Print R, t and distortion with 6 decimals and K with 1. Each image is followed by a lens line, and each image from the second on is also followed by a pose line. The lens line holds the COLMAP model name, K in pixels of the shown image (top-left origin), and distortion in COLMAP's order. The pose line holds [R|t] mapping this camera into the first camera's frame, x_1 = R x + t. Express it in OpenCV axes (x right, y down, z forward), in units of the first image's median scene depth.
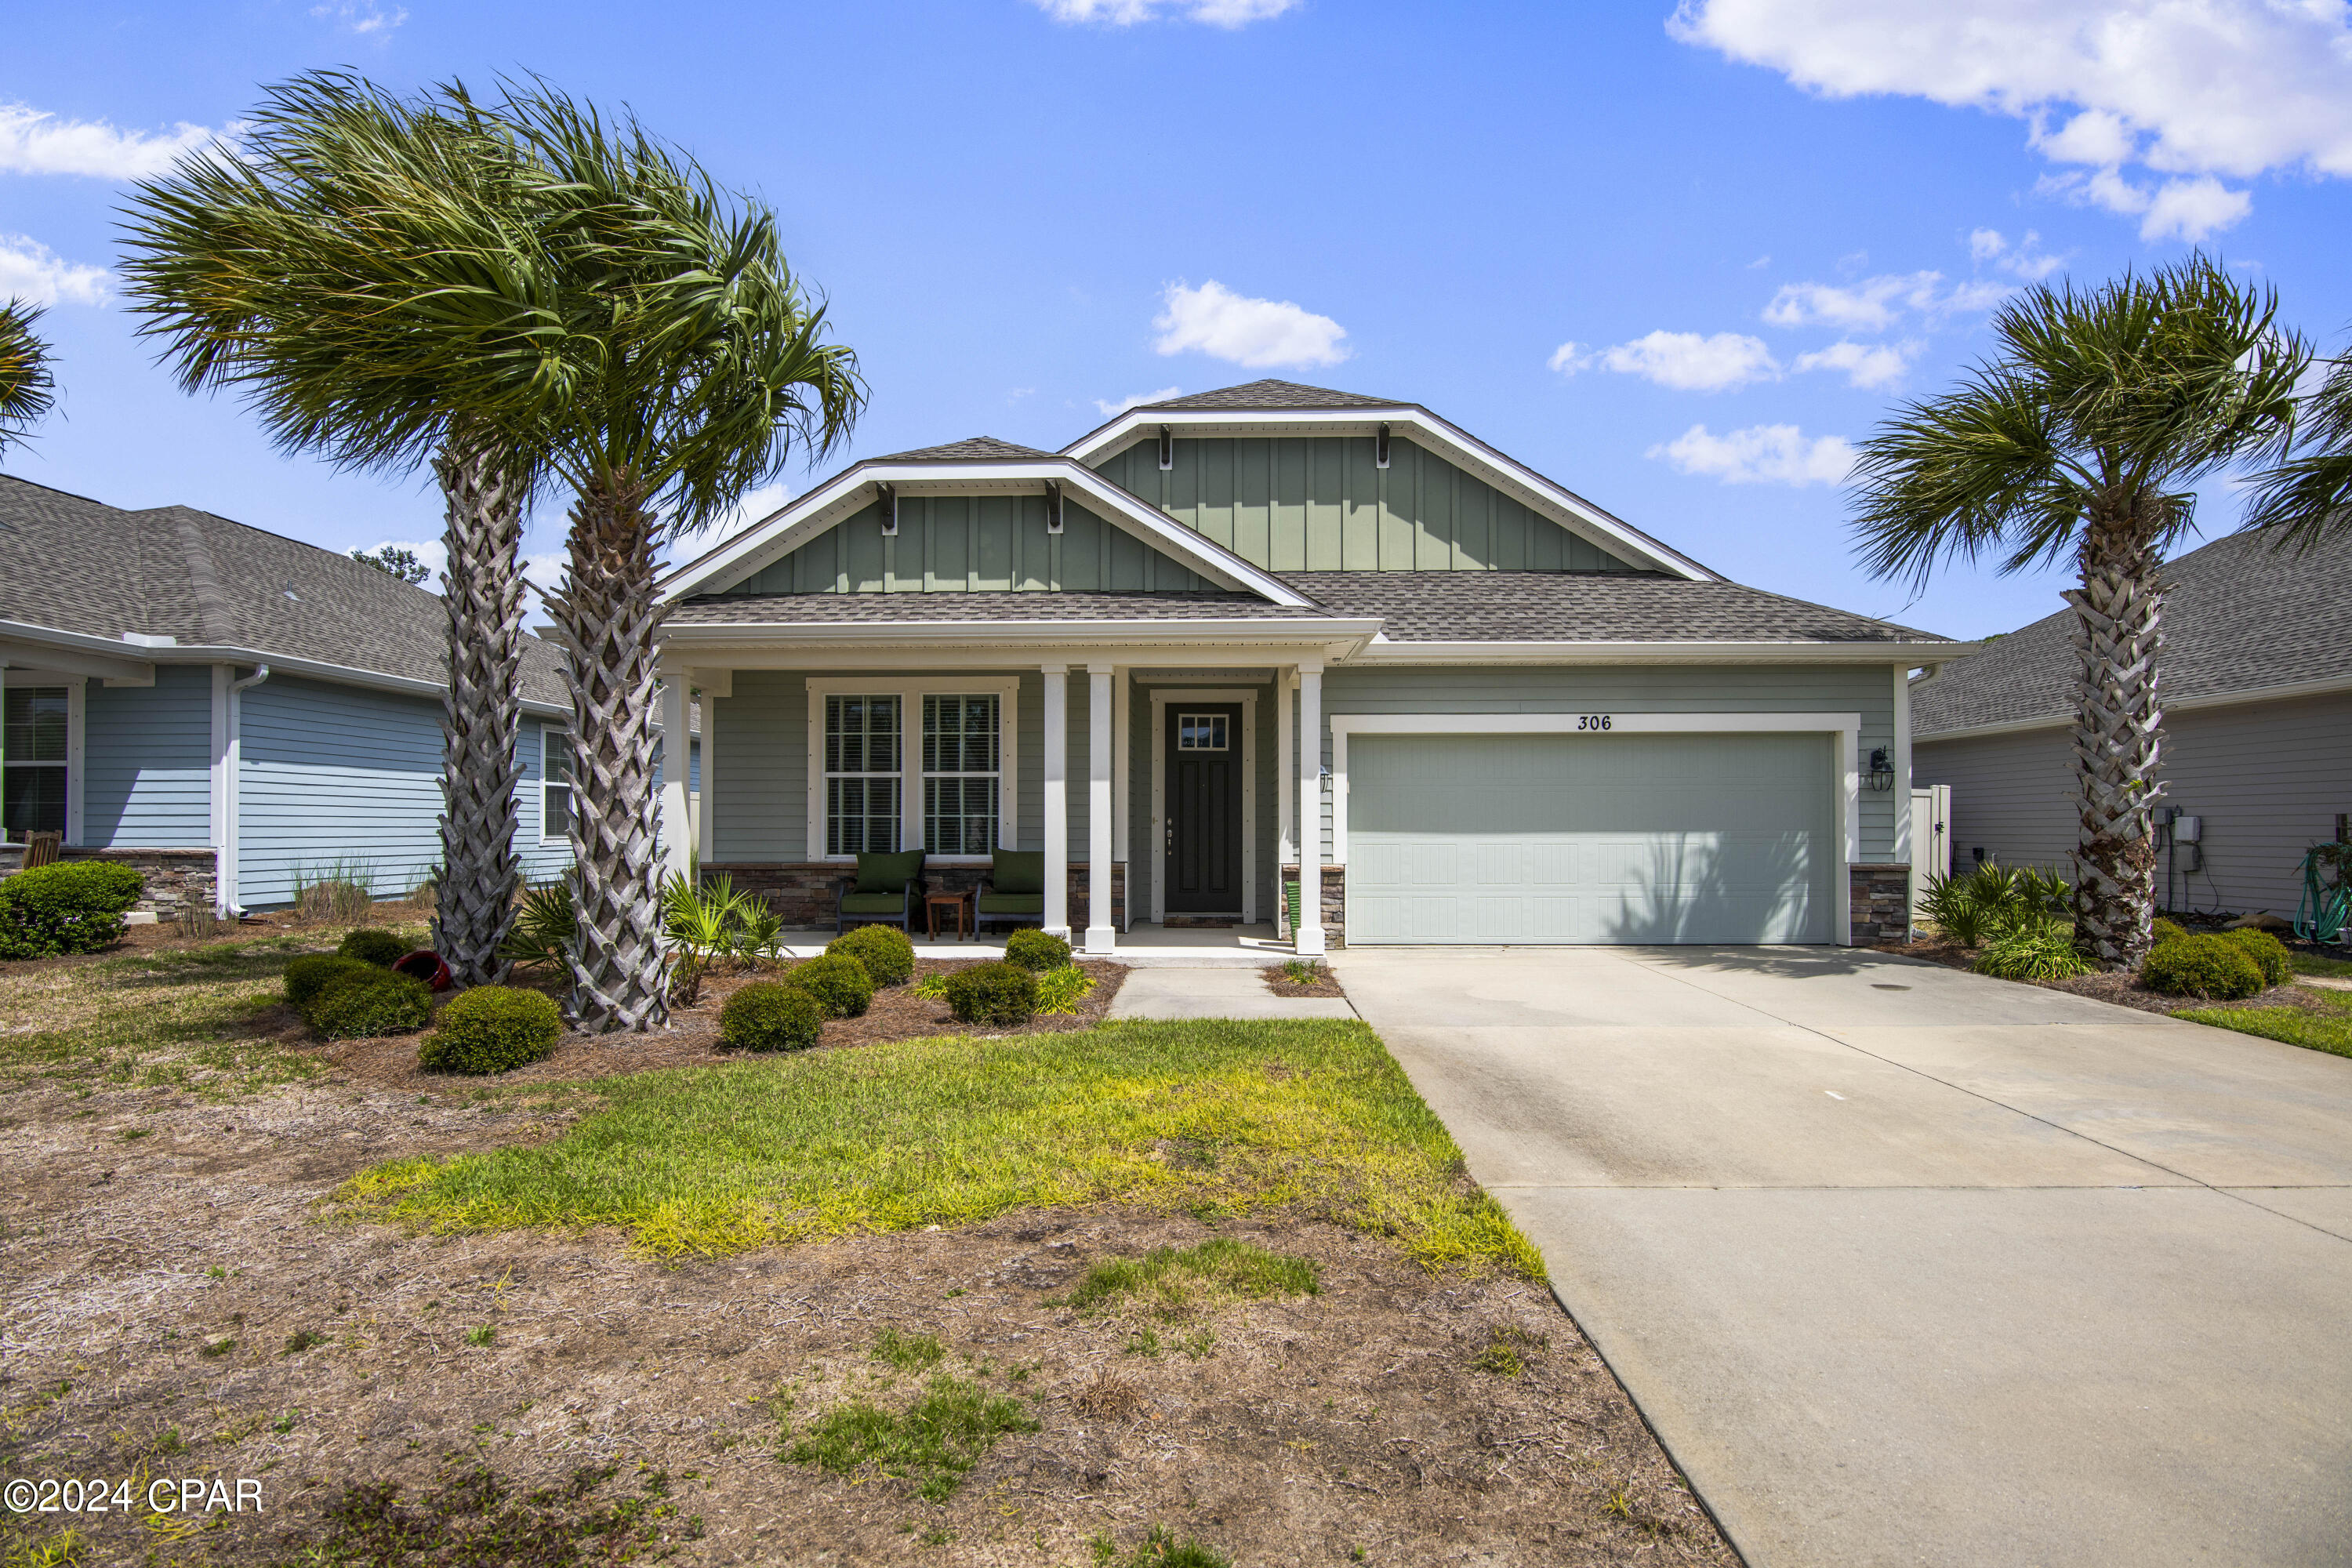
lens RADIAL K [[1166.3, 0, 1176.5], [0, 1166.3, 795.8], [0, 0, 1]] dist [-0.015152, -0.000135]
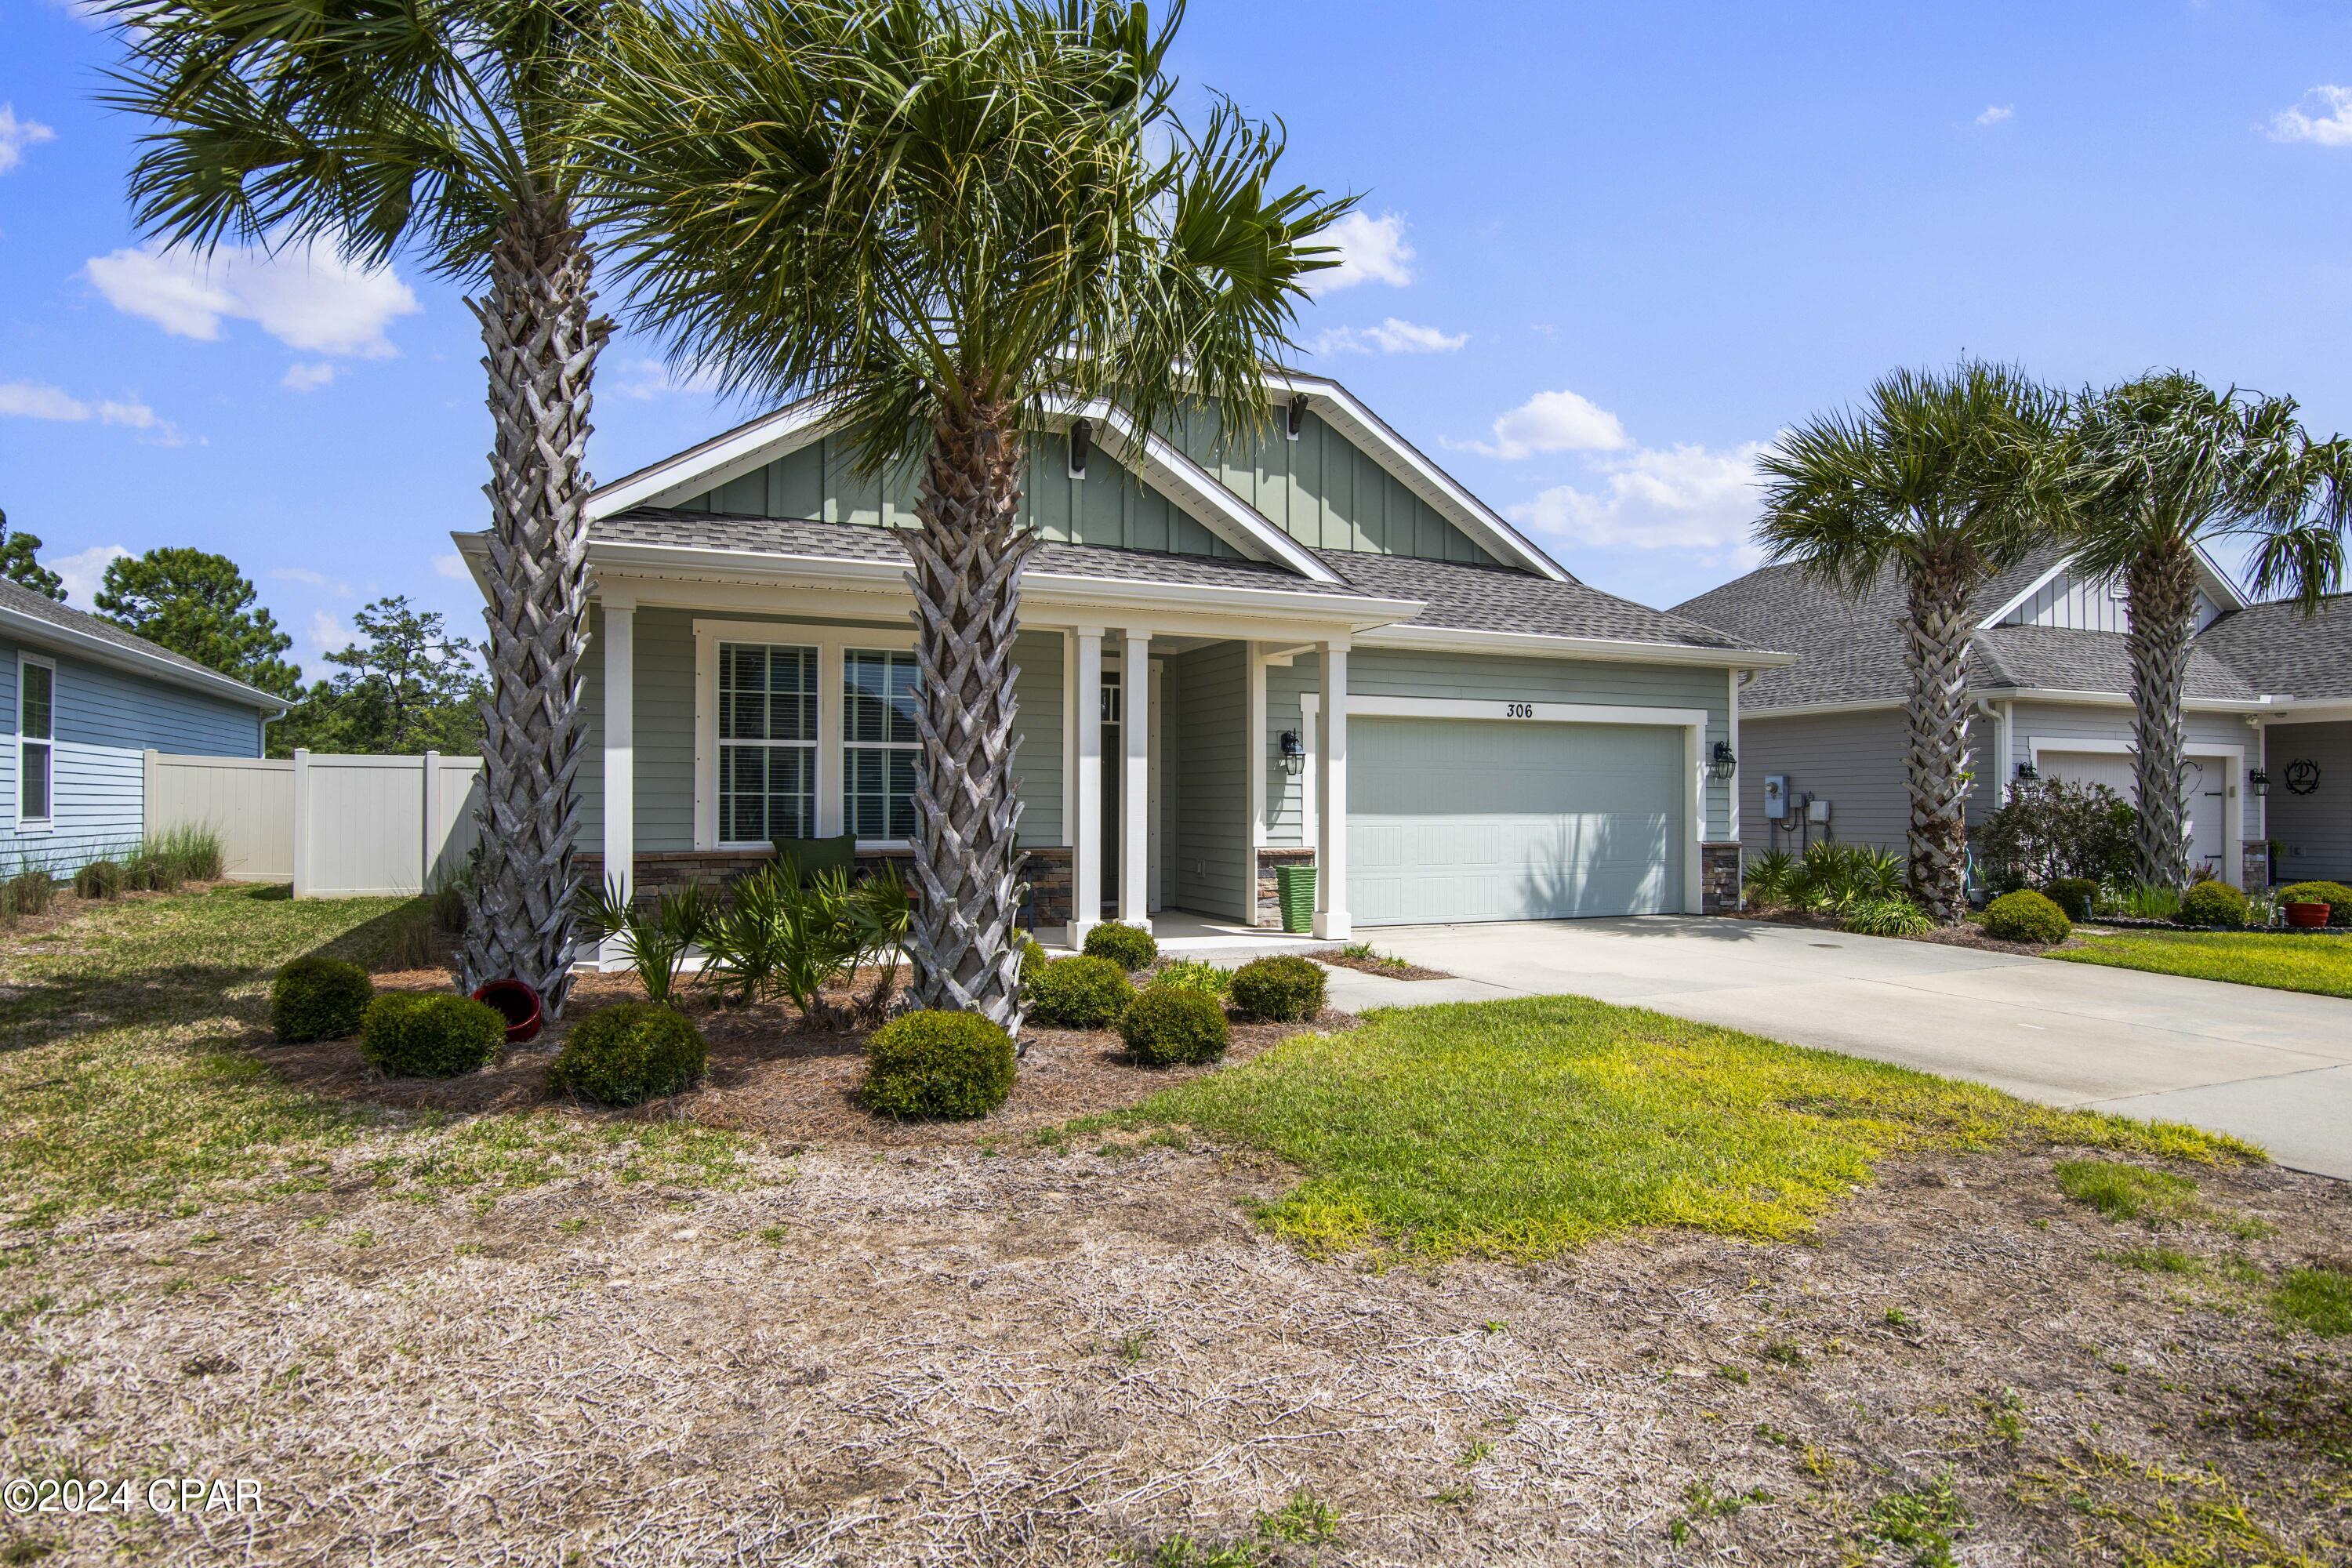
lens RADIAL K [[1304.4, 0, 1174.2], [0, 1304.4, 776.1], [0, 0, 1]] dist [0.001046, -0.022373]
pose [[0.904869, 0.012682, 0.425502, -0.442031], [-0.014546, 0.999894, 0.001132, -0.000163], [-0.425443, -0.007213, 0.904957, 0.063750]]
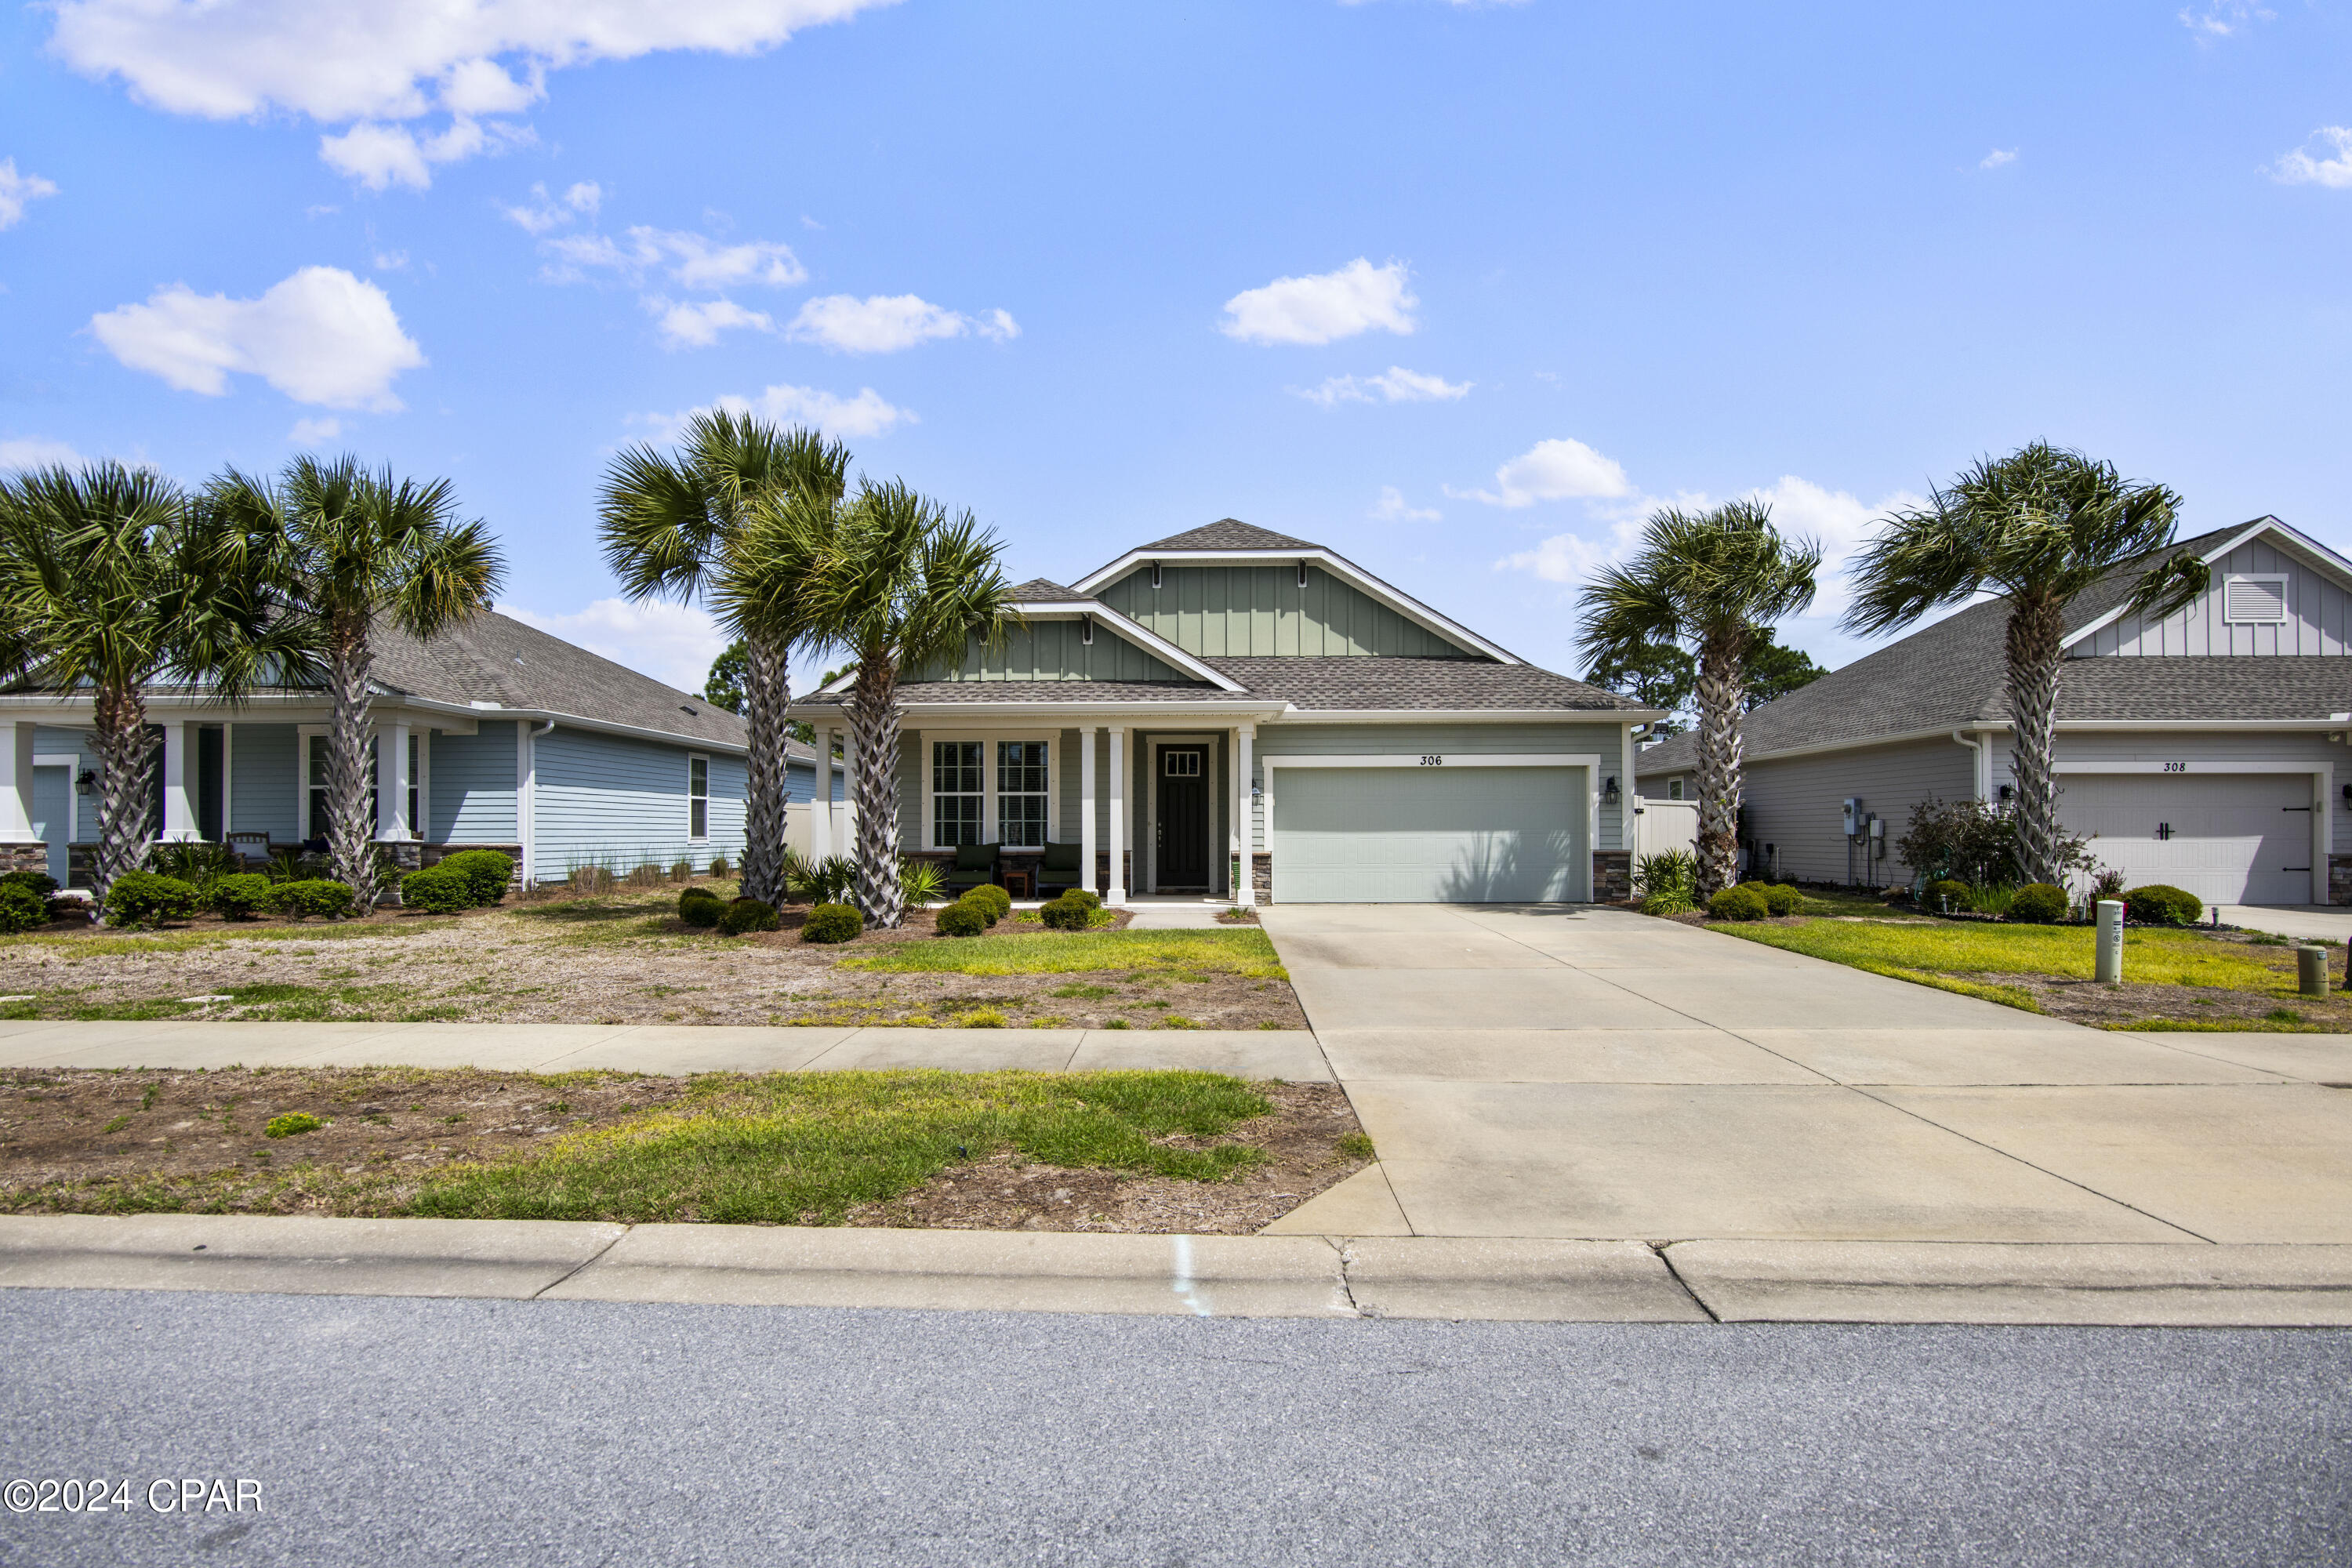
lens RADIAL K [[1166.3, 0, 1176.5], [0, 1166.3, 795.8], [0, 0, 1]] dist [-0.015152, -0.000135]
pose [[0.999979, -0.001688, 0.006327, 0.007418], [0.001718, 0.999987, -0.004746, -0.008762], [-0.006319, 0.004756, 0.999969, -0.582031]]
